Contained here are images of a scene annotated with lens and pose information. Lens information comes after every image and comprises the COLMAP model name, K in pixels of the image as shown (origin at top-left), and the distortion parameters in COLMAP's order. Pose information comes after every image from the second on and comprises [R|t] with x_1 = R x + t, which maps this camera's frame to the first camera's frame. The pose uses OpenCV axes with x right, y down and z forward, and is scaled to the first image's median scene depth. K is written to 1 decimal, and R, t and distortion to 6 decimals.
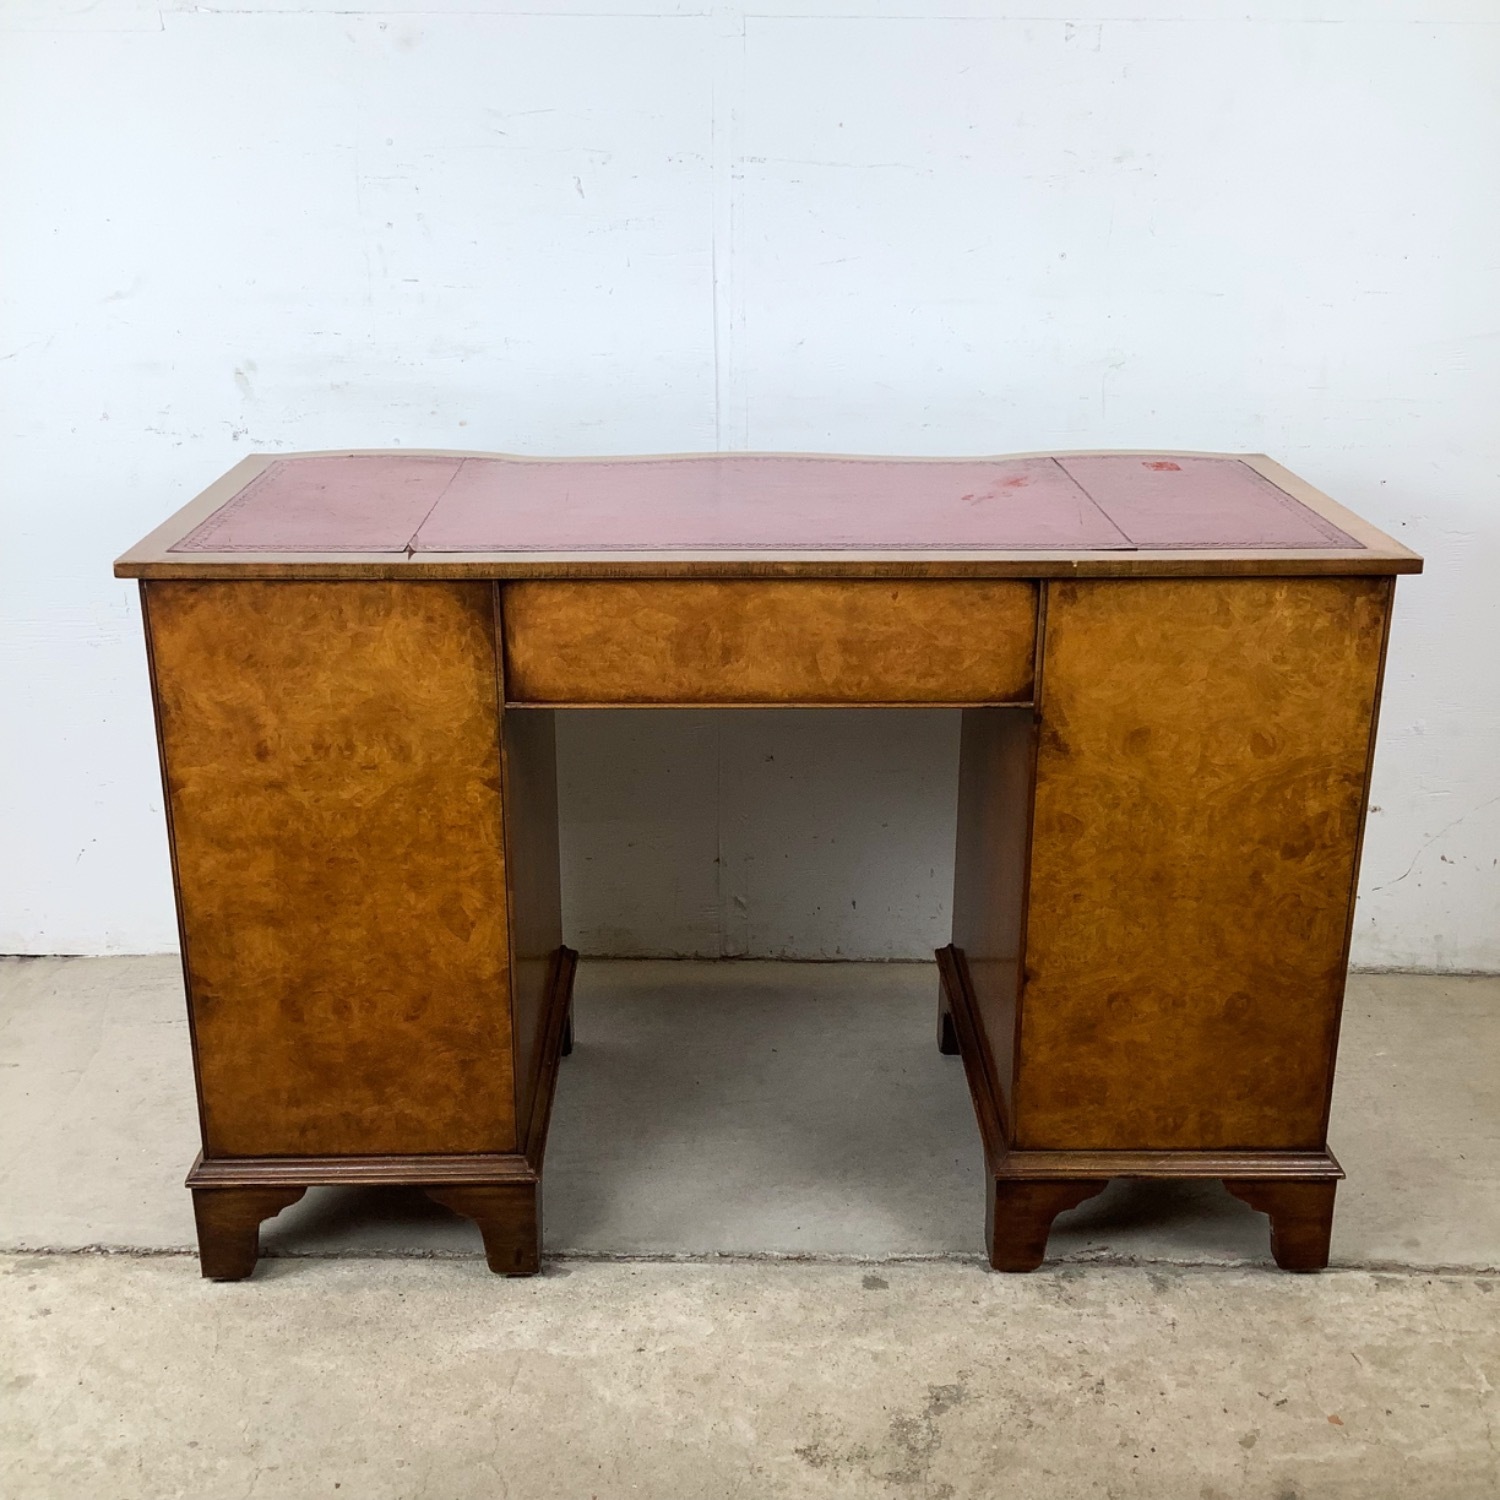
lens RADIAL K [[1806.4, 0, 749.4], [0, 1806.4, 744.6], [0, 0, 1]] dist [0.140945, -0.299624]
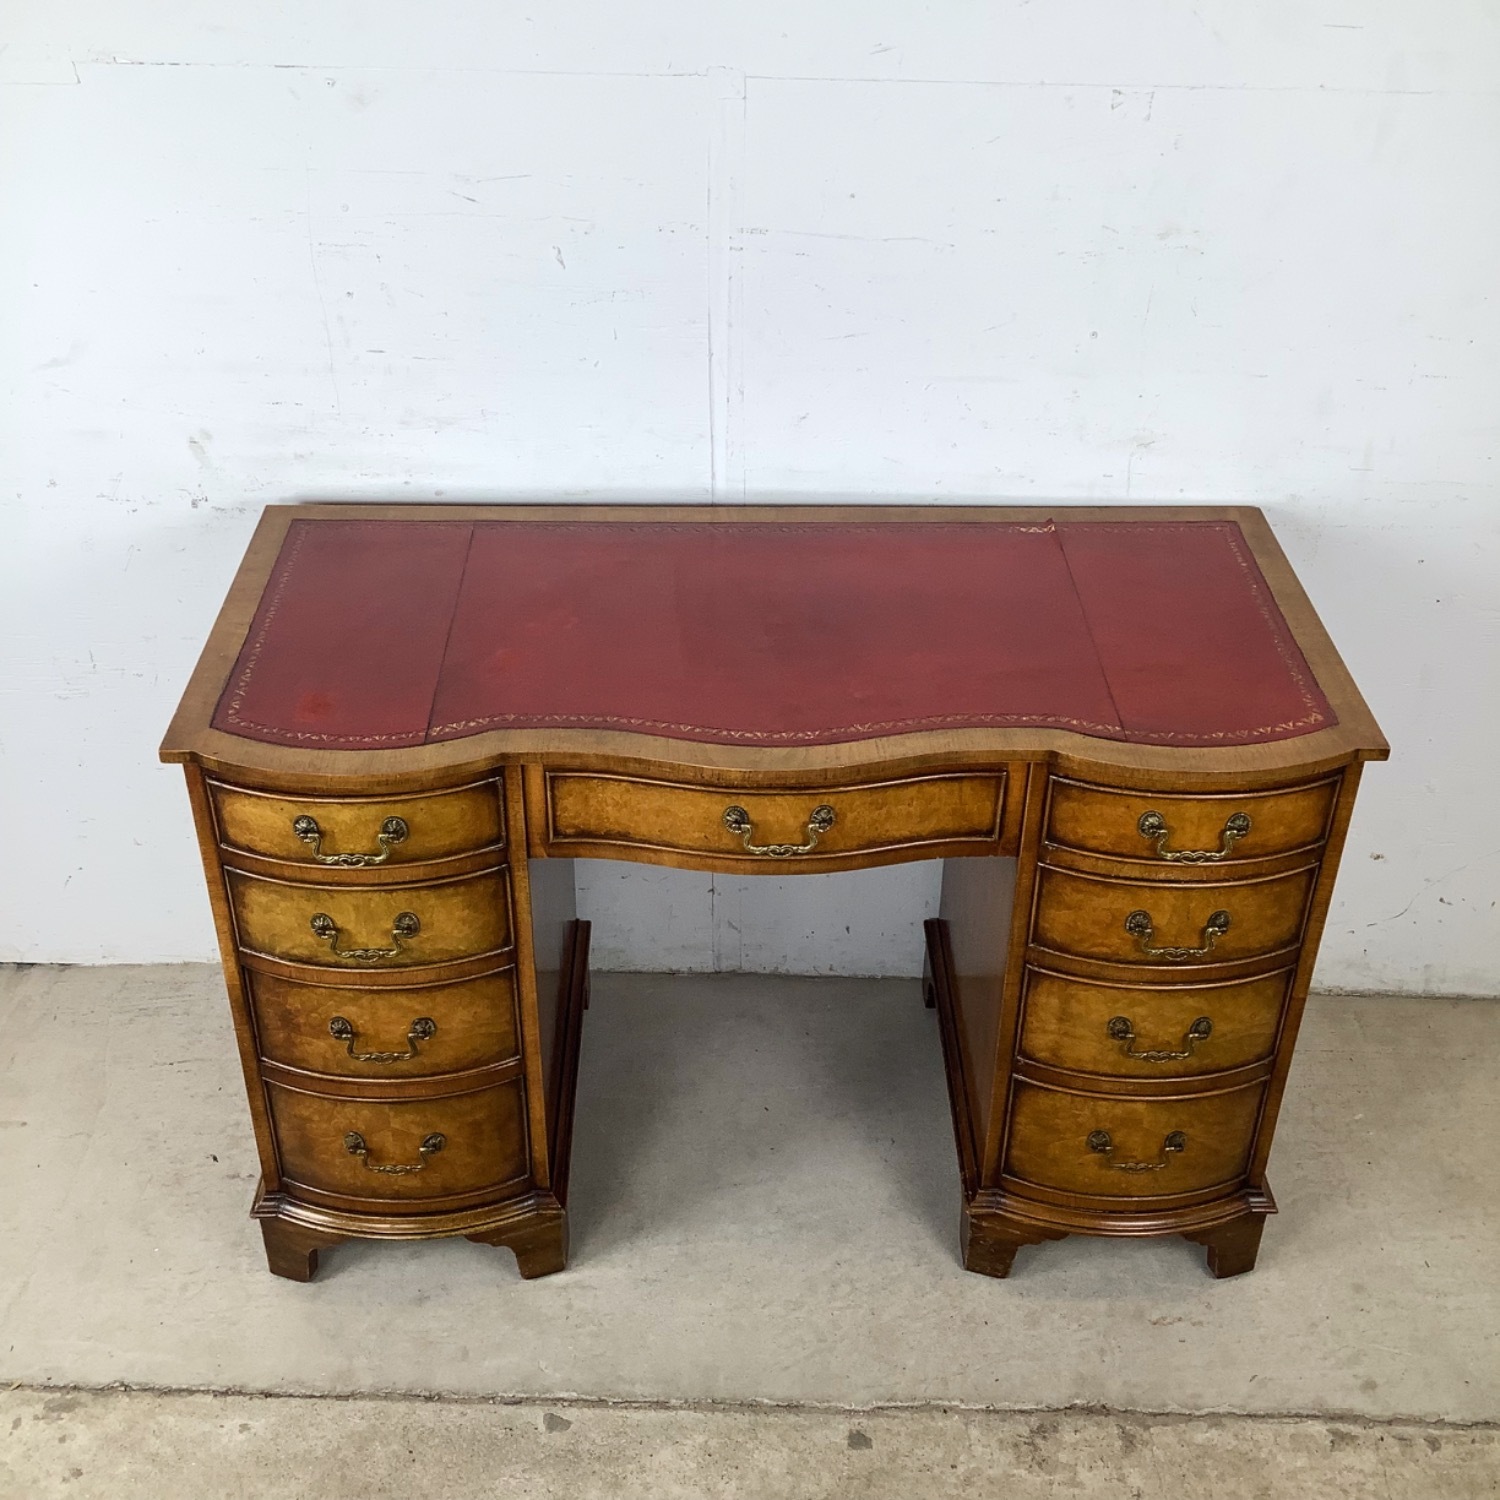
lens RADIAL K [[1806.4, 0, 749.4], [0, 1806.4, 744.6], [0, 0, 1]] dist [0.140945, -0.299624]
pose [[0.999960, 0.007447, 0.004940, -0.002974], [-0.008498, 0.963411, 0.267895, -0.369317], [-0.002765, -0.267926, 0.963435, 0.086057]]
